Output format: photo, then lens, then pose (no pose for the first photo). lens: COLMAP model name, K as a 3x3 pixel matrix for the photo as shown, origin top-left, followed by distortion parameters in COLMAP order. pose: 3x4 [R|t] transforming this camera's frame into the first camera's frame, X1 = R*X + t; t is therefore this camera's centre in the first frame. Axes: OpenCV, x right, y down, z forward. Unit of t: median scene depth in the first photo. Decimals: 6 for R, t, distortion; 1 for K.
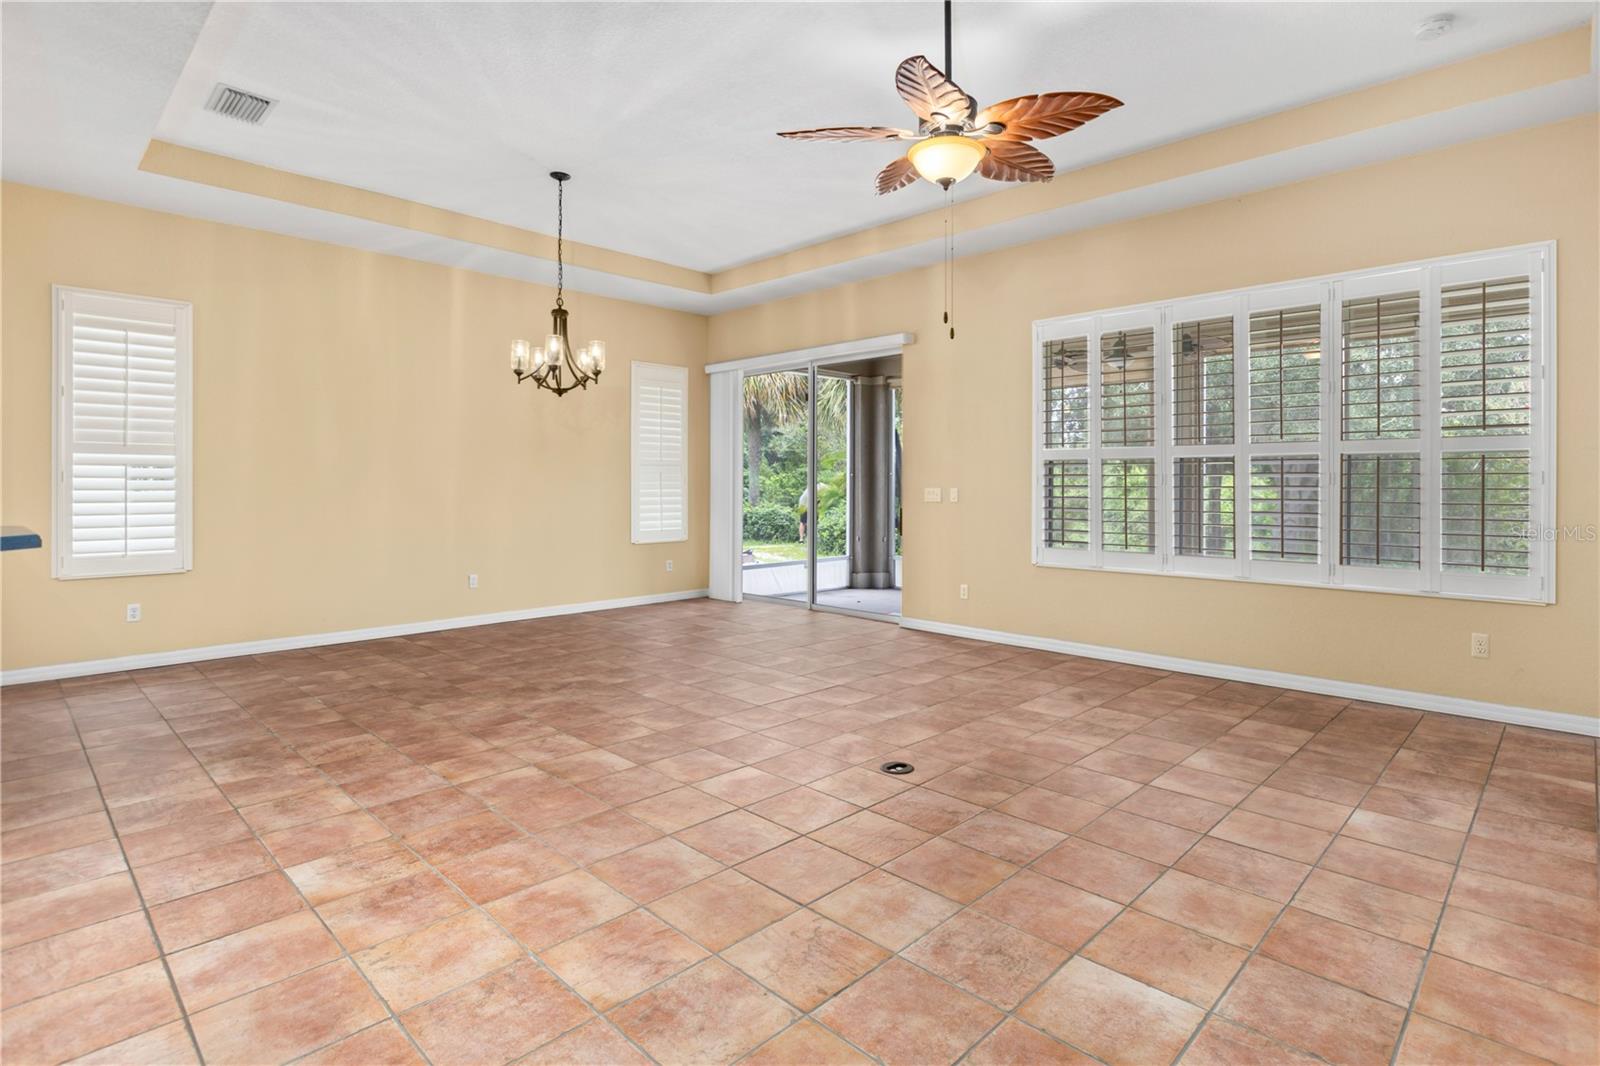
lens RADIAL K [[792.7, 0, 813.0], [0, 792.7, 487.6], [0, 0, 1]] dist [0.003815, -0.003026]
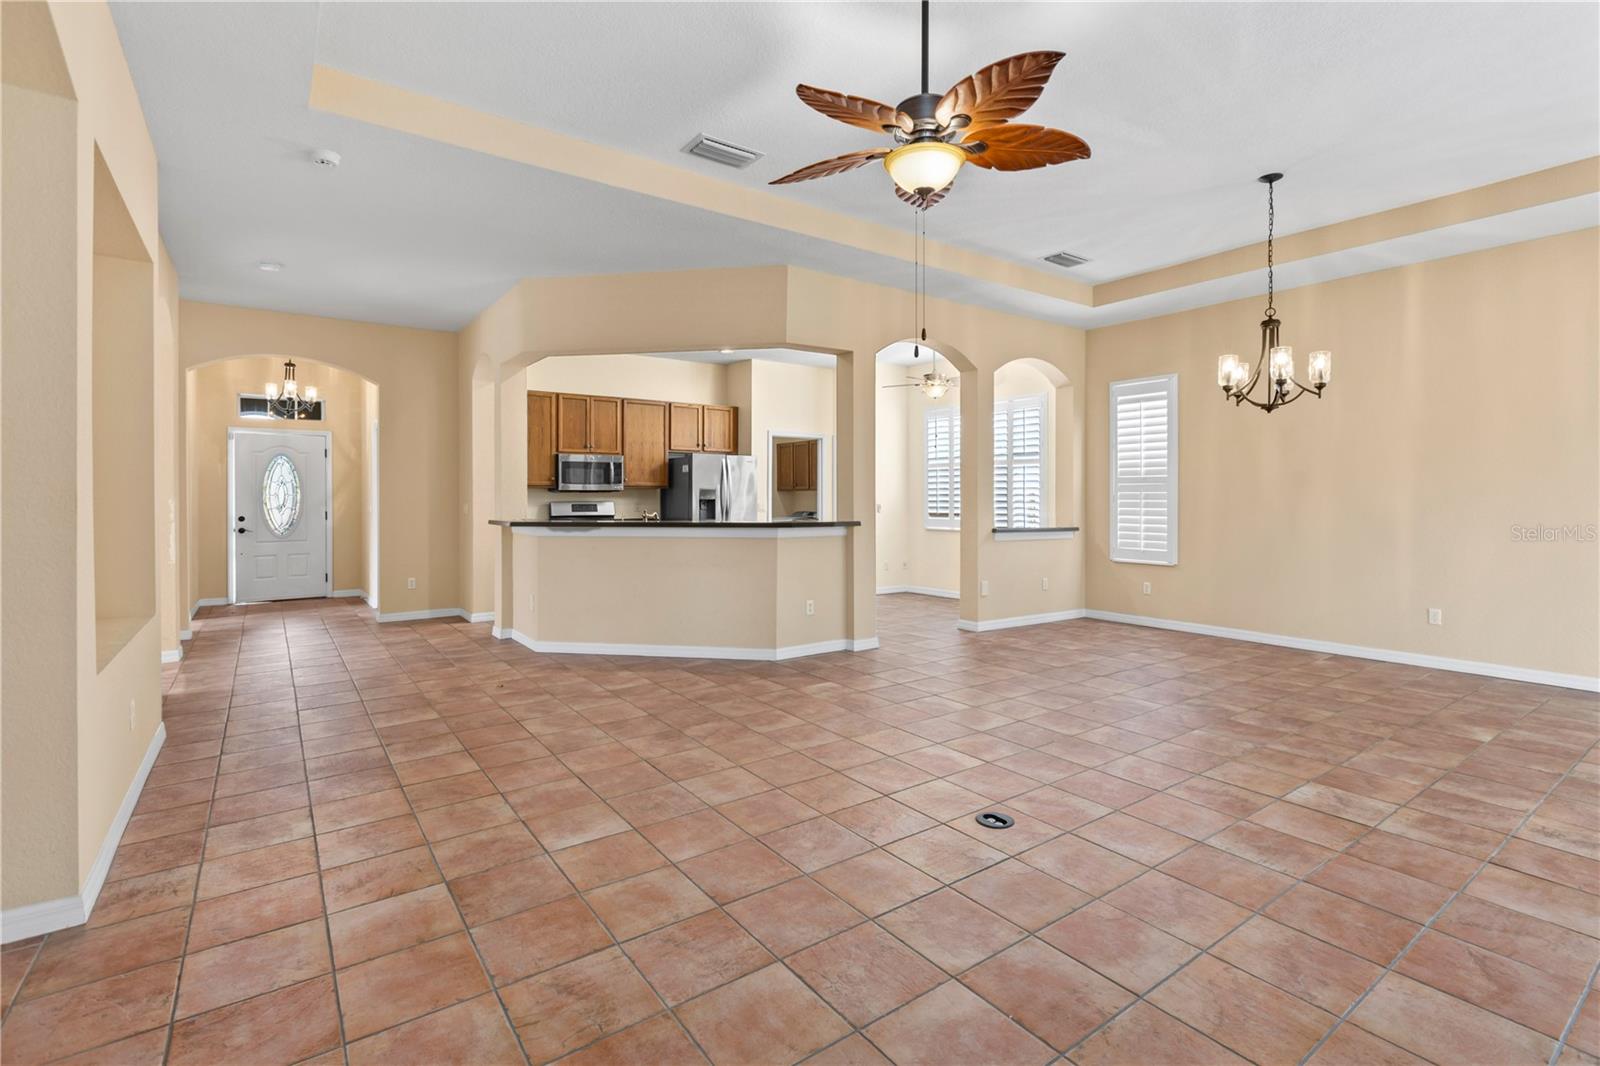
lens RADIAL K [[740.8, 0, 809.8], [0, 740.8, 510.6], [0, 0, 1]] dist [0.005507, -0.004050]
pose [[-0.168650, 0.013883, -0.985578, 0.832135], [-0.002543, 0.999891, 0.014520, -0.011948], [0.985673, 0.004955, -0.168596, 0.794393]]
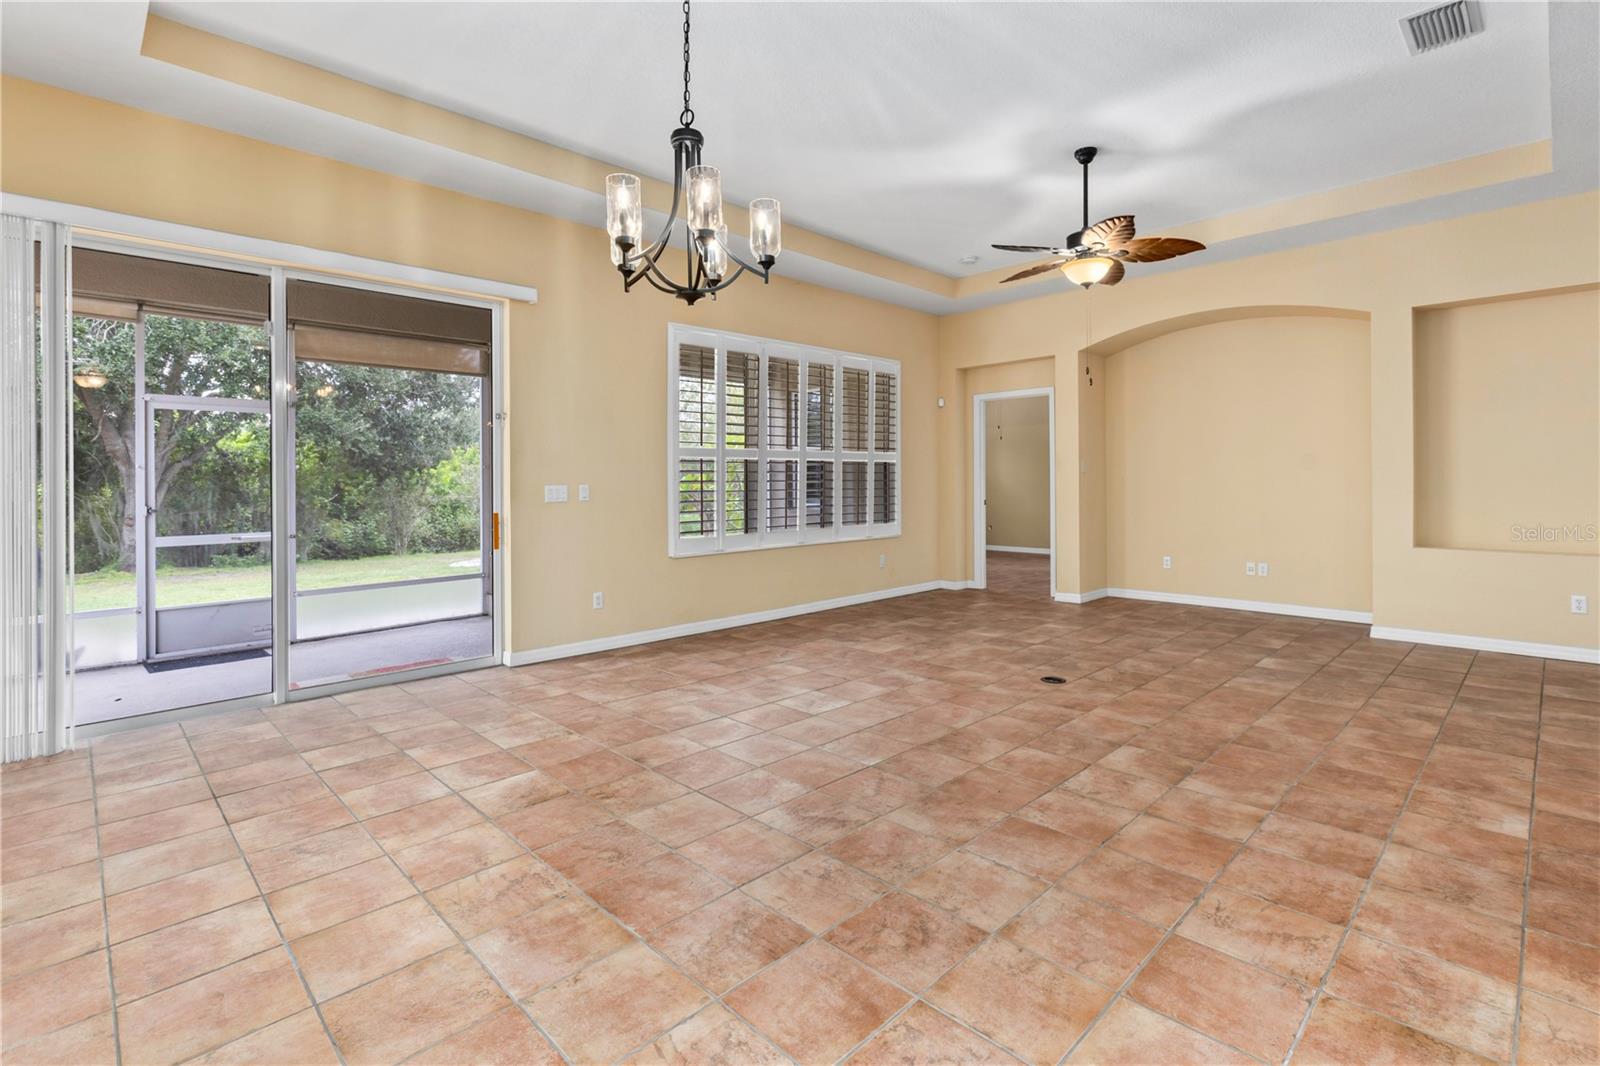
lens RADIAL K [[740.8, 0, 813.8], [0, 740.8, 485.7], [0, 0, 1]] dist [0.005507, -0.004050]
pose [[0.023416, -0.008111, 0.999693, -1.026526], [0.011295, 0.999905, 0.007849, -0.002883], [-0.999662, 0.011107, 0.023505, 1.181230]]
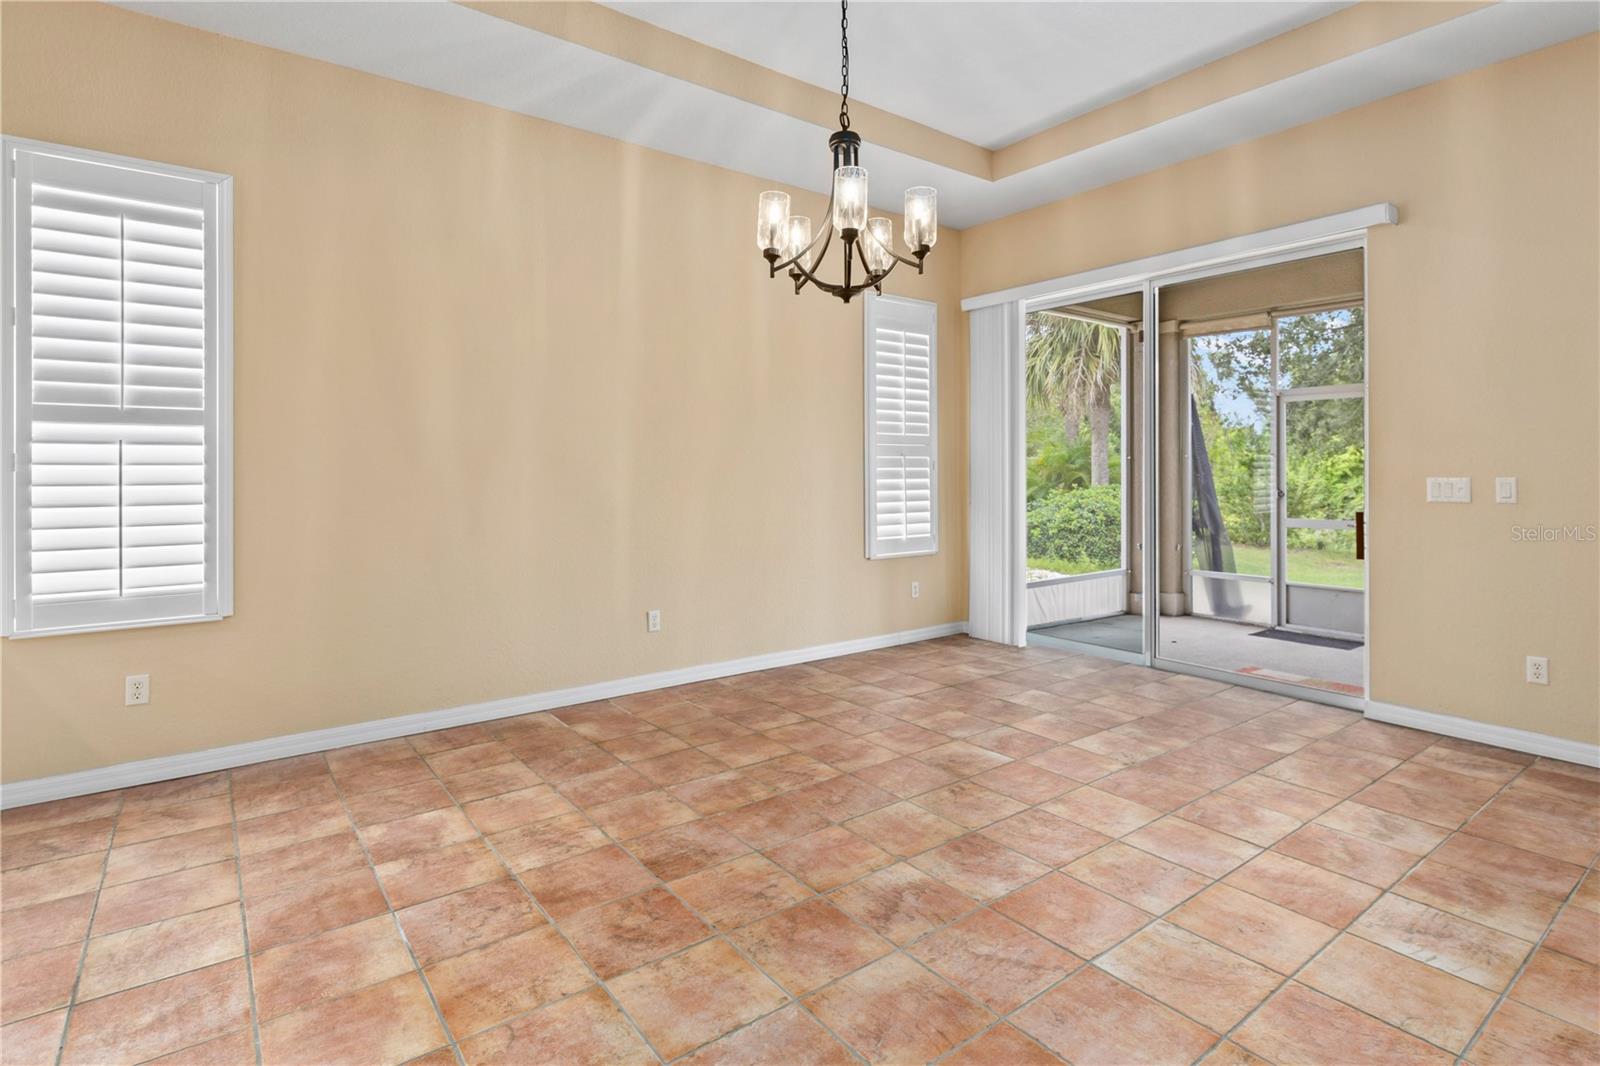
lens RADIAL K [[792.7, 0, 810.0], [0, 792.7, 478.9], [0, 0, 1]] dist [0.003815, -0.003026]
pose [[0.988736, -0.001981, -0.149656, -0.344756], [0.002808, 0.999982, 0.005314, -0.004057], [0.149643, -0.005675, 0.988724, 0.632524]]
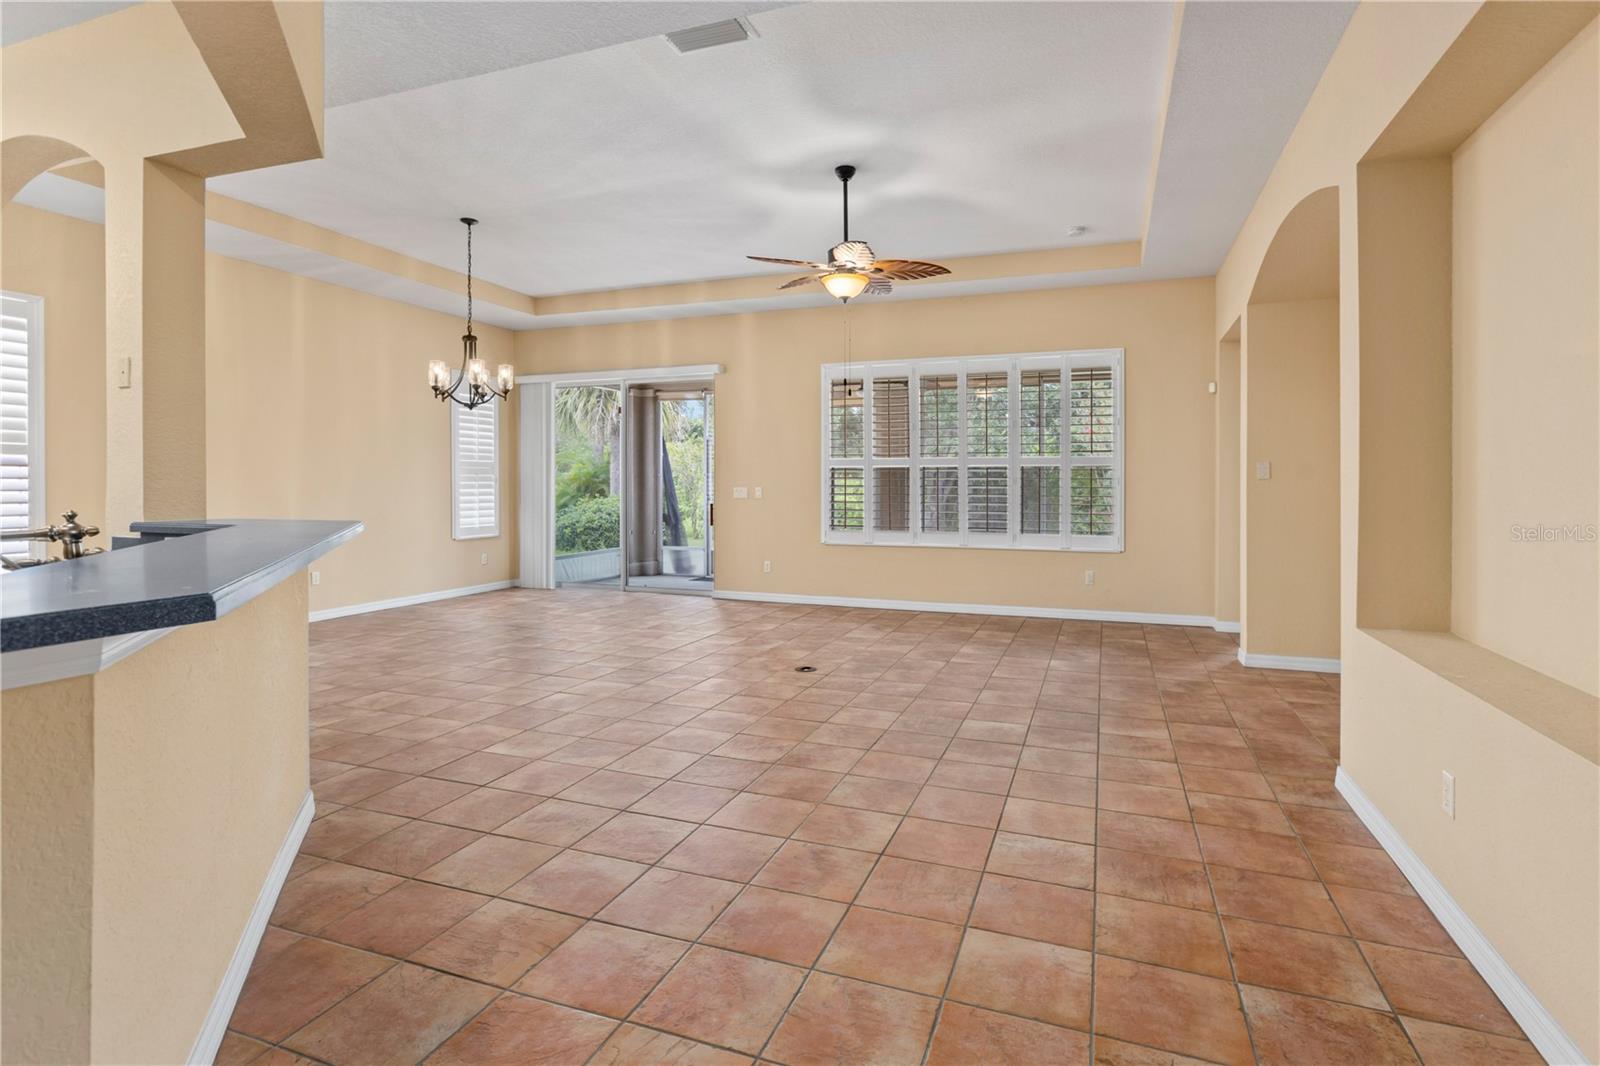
lens RADIAL K [[792.7, 0, 806.9], [0, 792.7, 487.6], [0, 0, 1]] dist [0.003815, -0.003026]
pose [[0.916605, -0.002035, 0.399789, -0.431572], [0.001464, 0.999997, 0.001734, -0.002106], [-0.399791, -0.001004, 0.916606, -0.352306]]
